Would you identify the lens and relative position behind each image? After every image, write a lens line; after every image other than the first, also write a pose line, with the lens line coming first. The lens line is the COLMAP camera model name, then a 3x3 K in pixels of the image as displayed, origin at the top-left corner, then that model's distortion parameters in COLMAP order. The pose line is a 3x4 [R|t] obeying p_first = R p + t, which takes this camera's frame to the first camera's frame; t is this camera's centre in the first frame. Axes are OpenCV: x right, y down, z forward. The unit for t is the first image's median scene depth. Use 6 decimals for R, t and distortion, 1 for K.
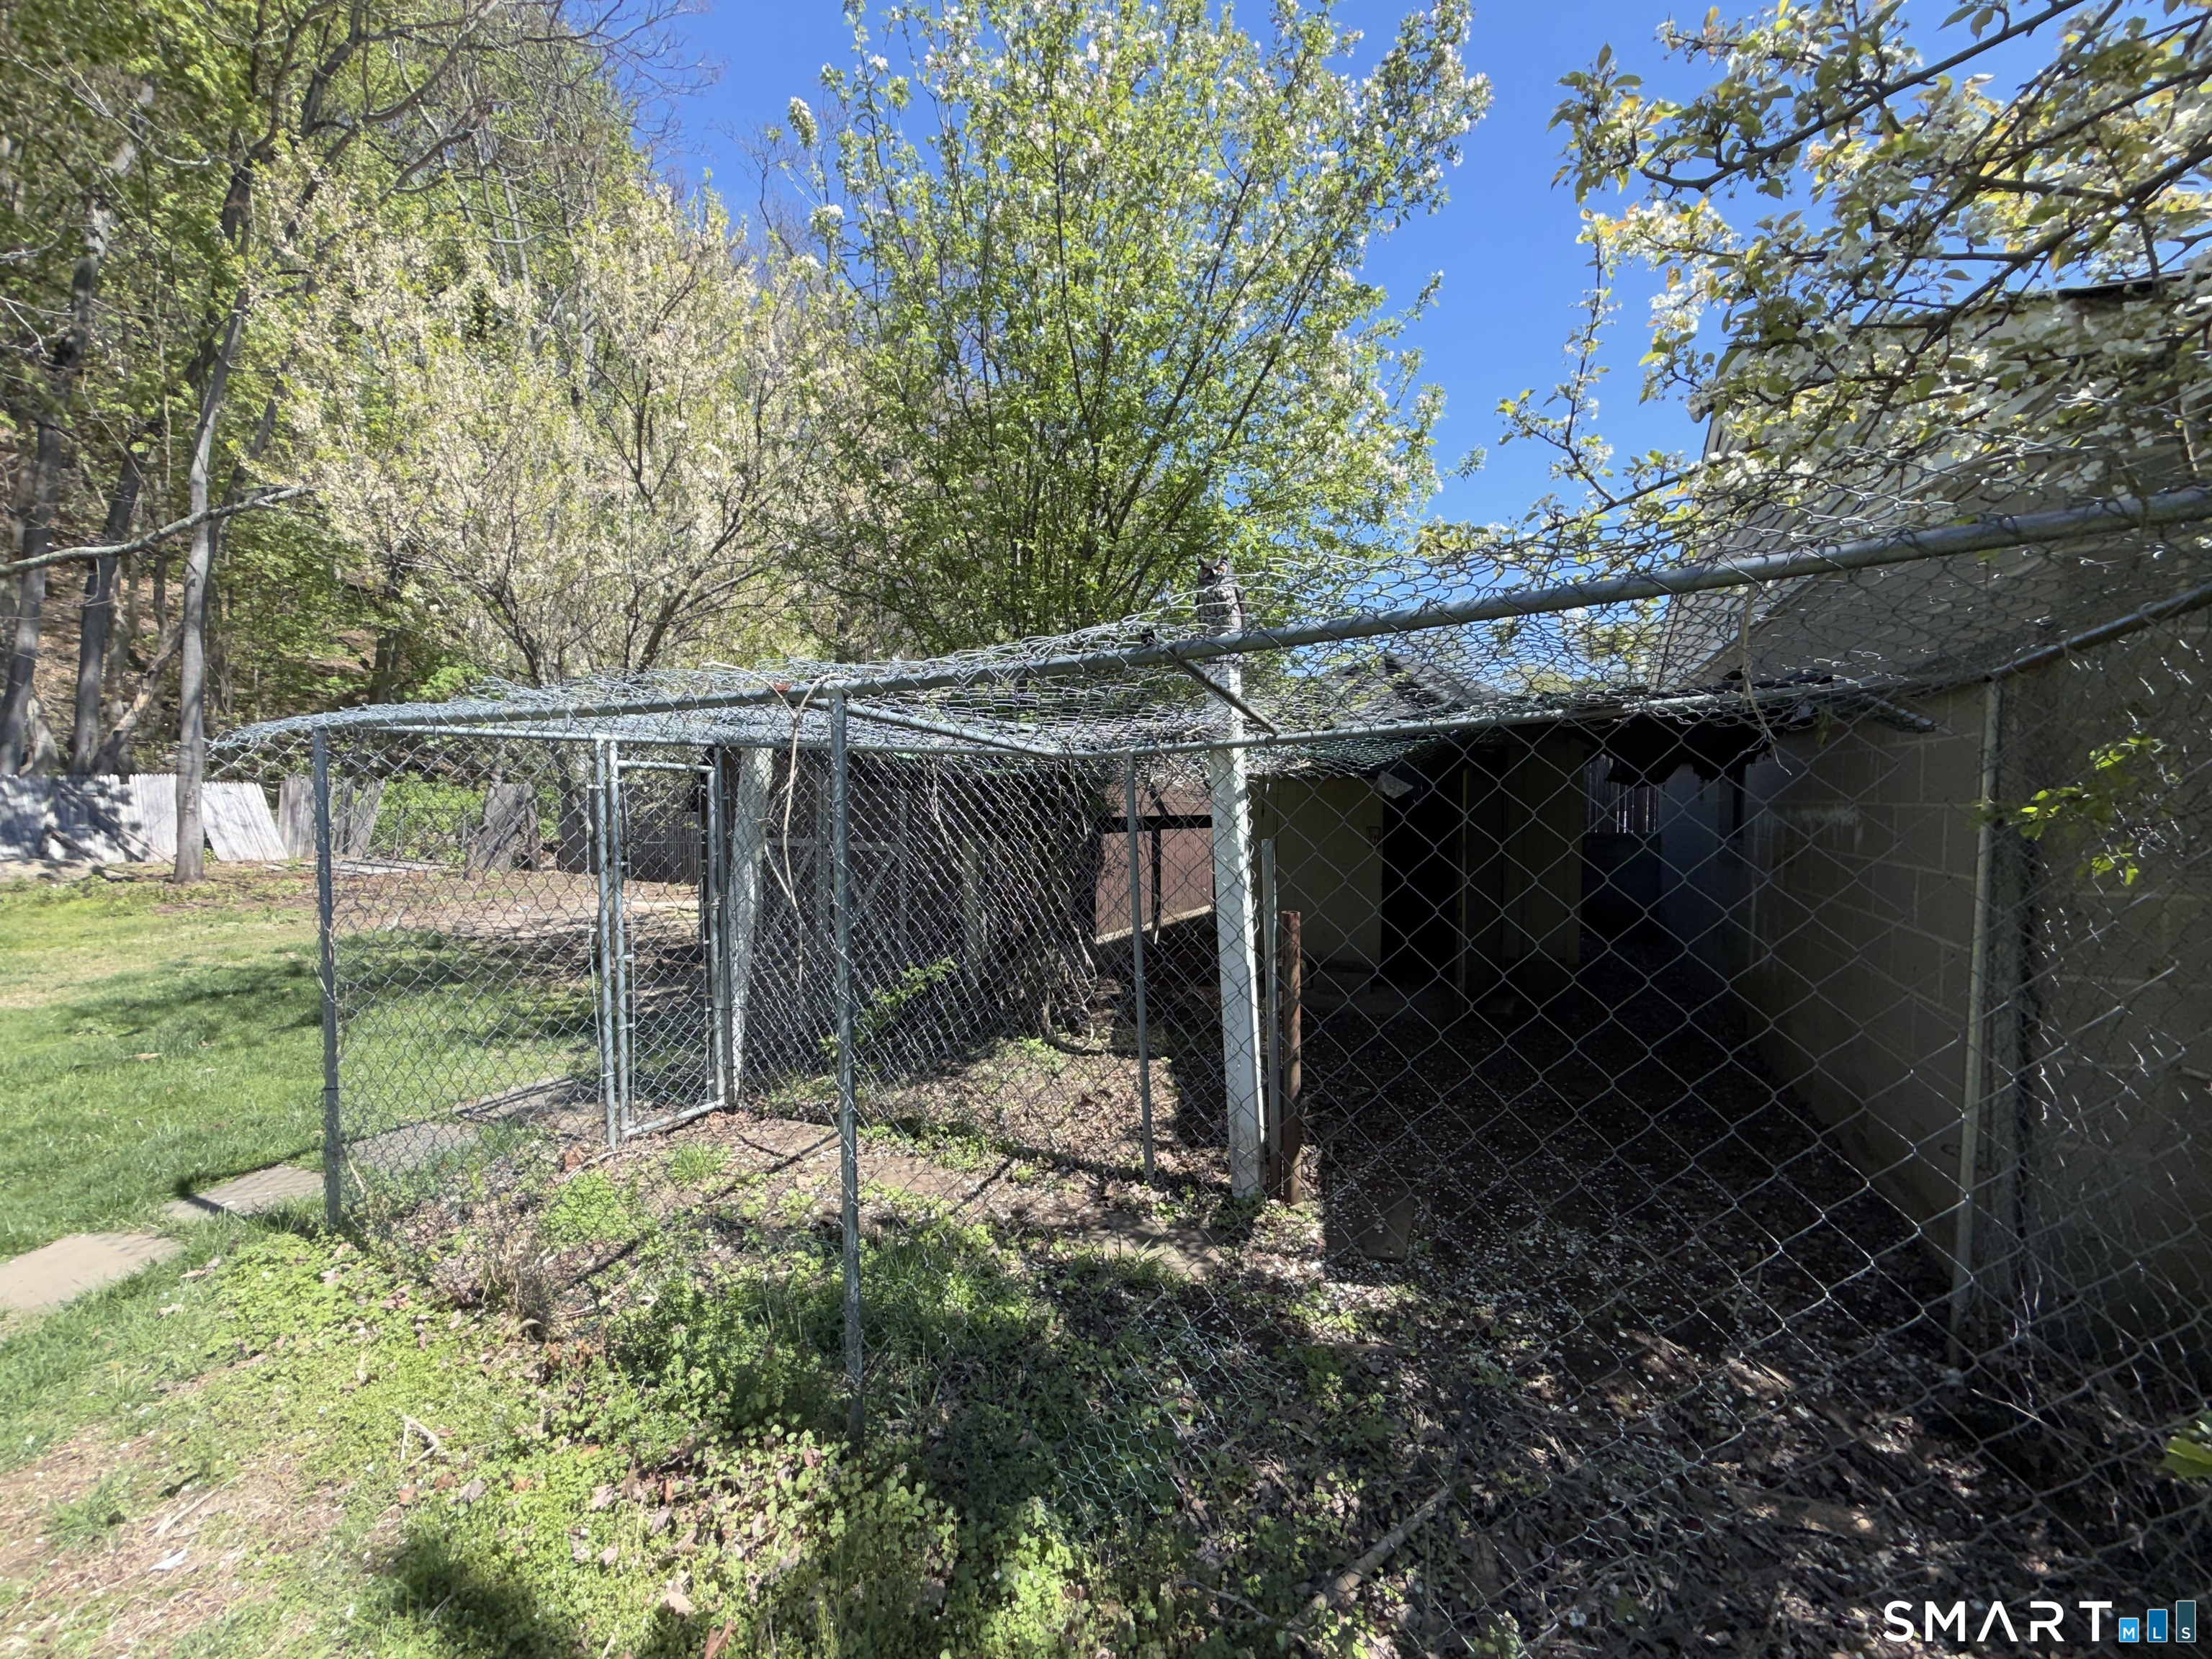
lens RADIAL K [[881.0, 0, 1096.9], [0, 881.0, 830.9], [0, 0, 1]] dist [0.001545, -0.000042]
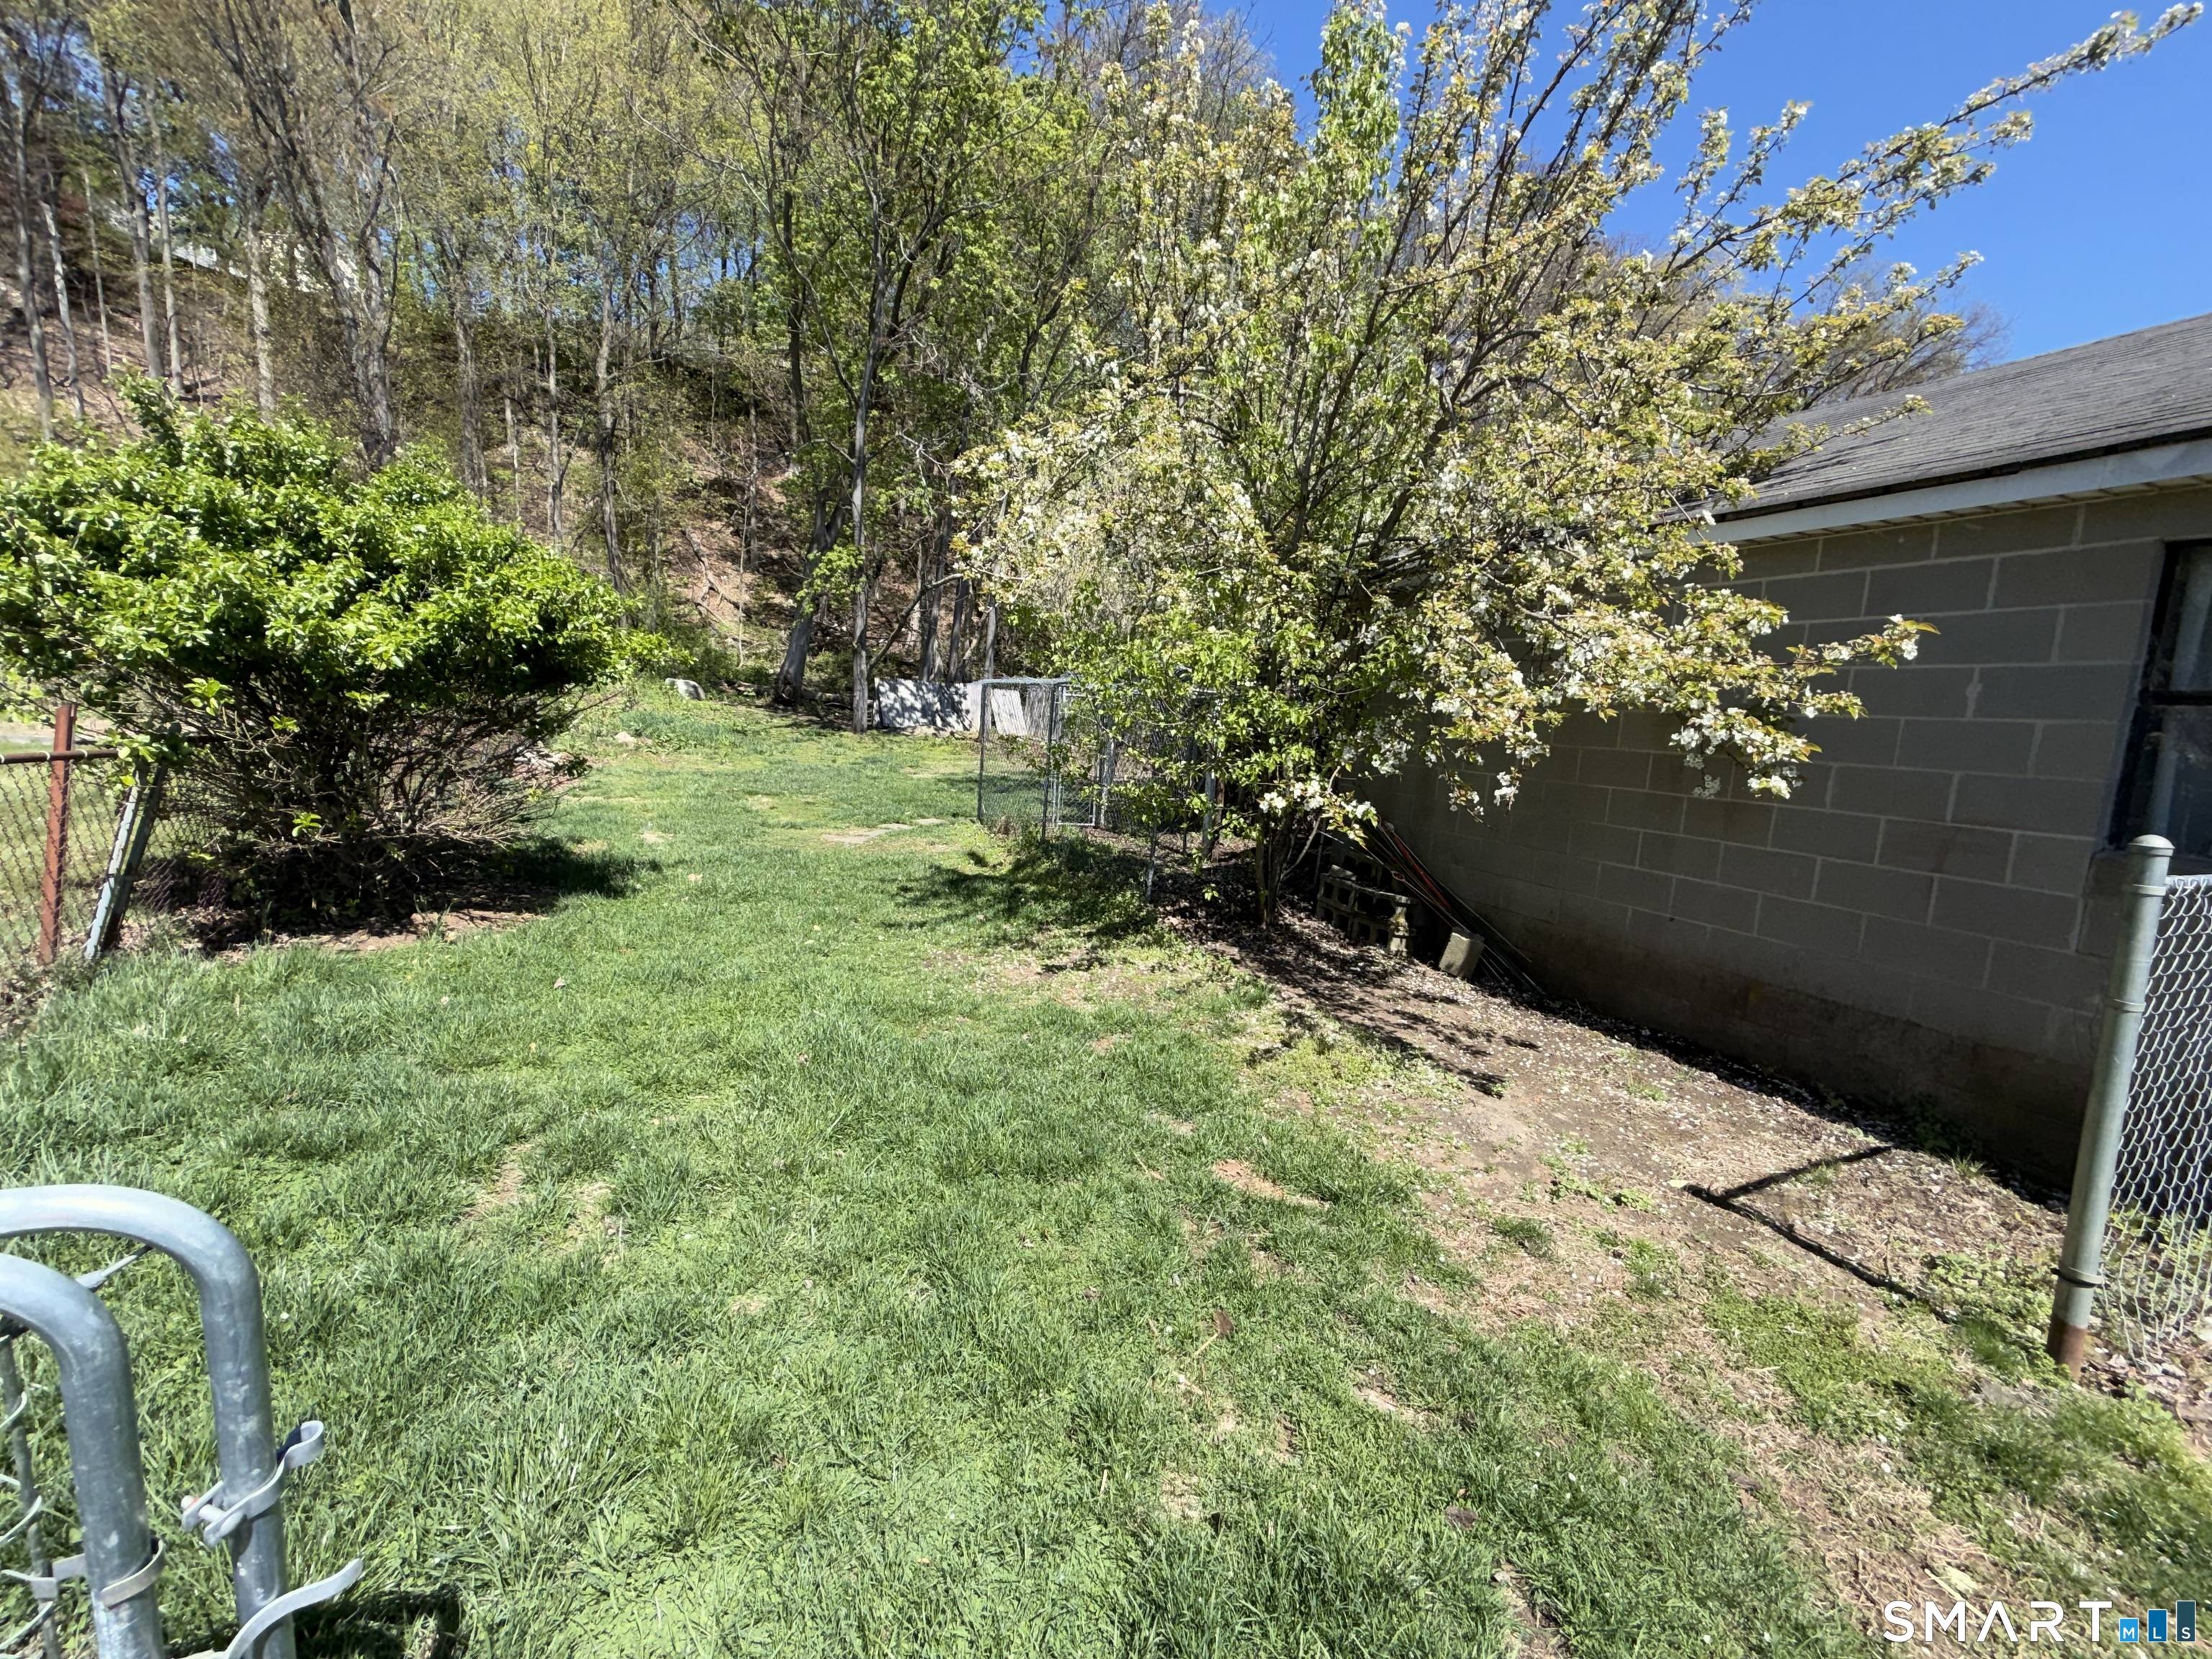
lens RADIAL K [[881.0, 0, 1096.9], [0, 881.0, 830.9], [0, 0, 1]] dist [0.001545, -0.000042]
pose [[0.765822, 0.137886, -0.628095, 0.360388], [-0.081458, 0.989674, 0.117943, 0.002018], [0.637872, -0.039160, 0.769146, -0.297429]]
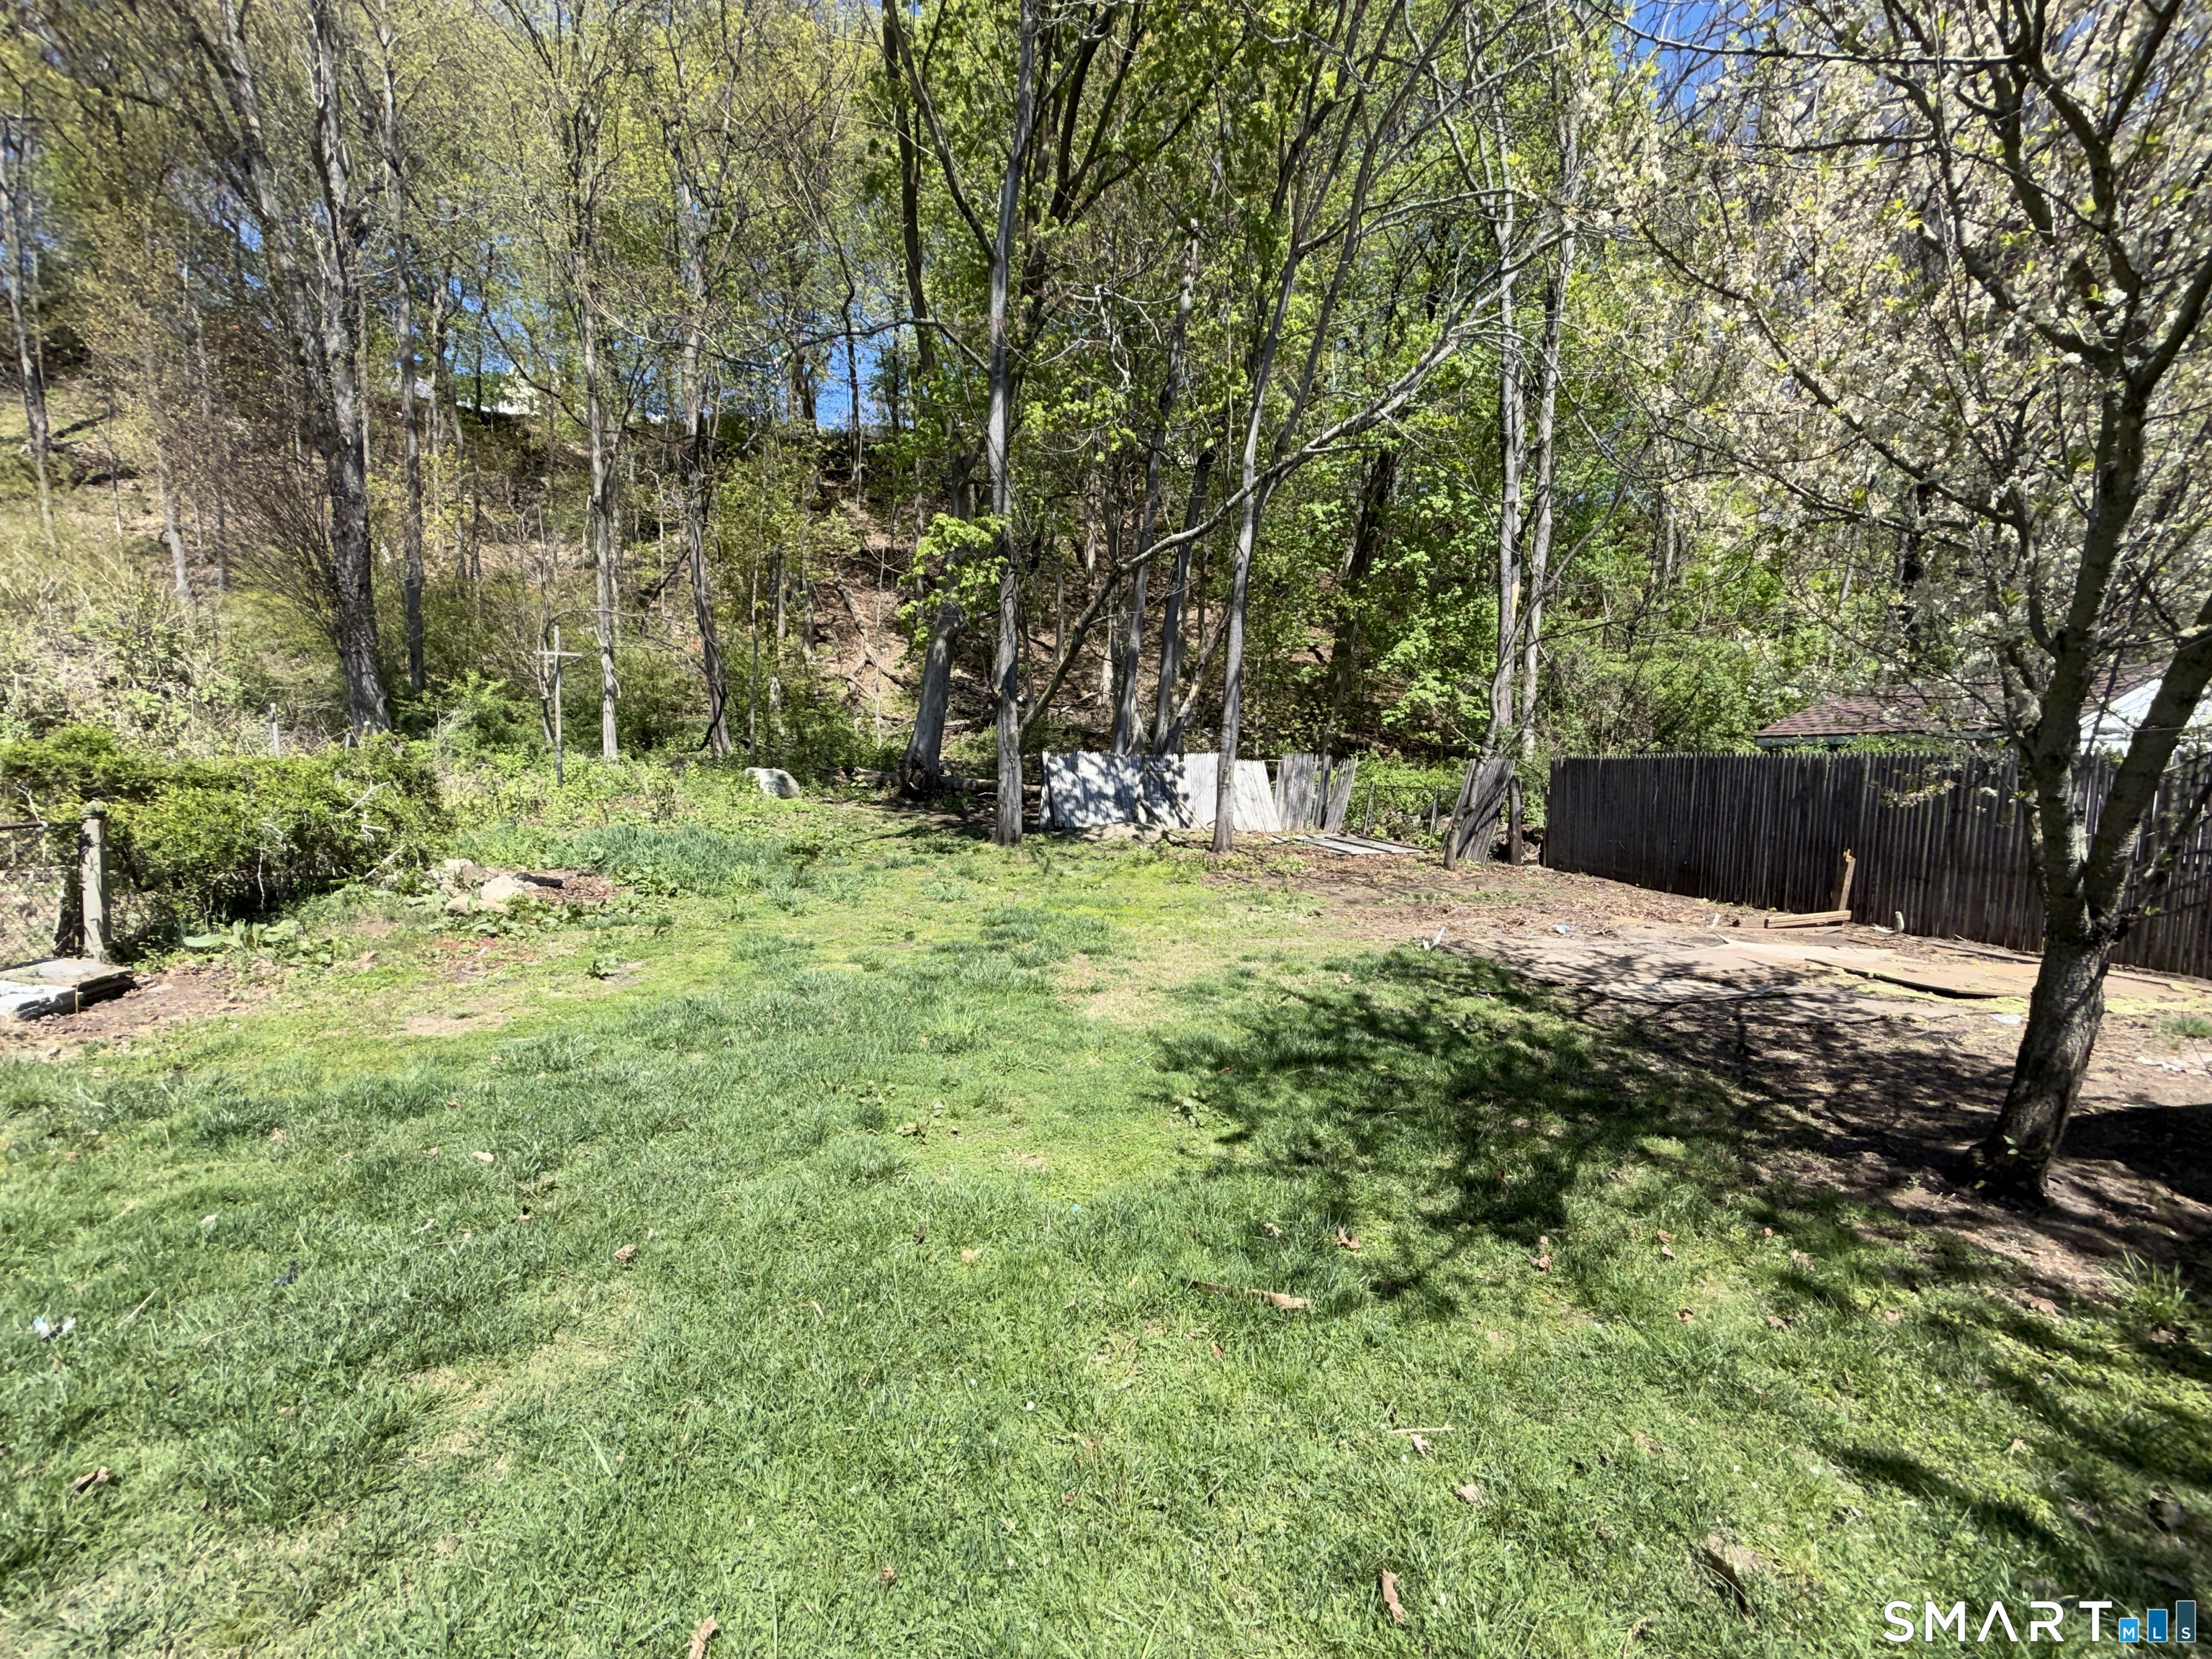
lens RADIAL K [[881.0, 0, 1096.9], [0, 881.0, 830.9], [0, 0, 1]] dist [0.001545, -0.000042]
pose [[0.611577, 0.058070, -0.789051, -0.246579], [-0.040221, 0.998295, 0.042295, -0.005392], [0.790162, 0.005870, 0.612871, 0.197226]]
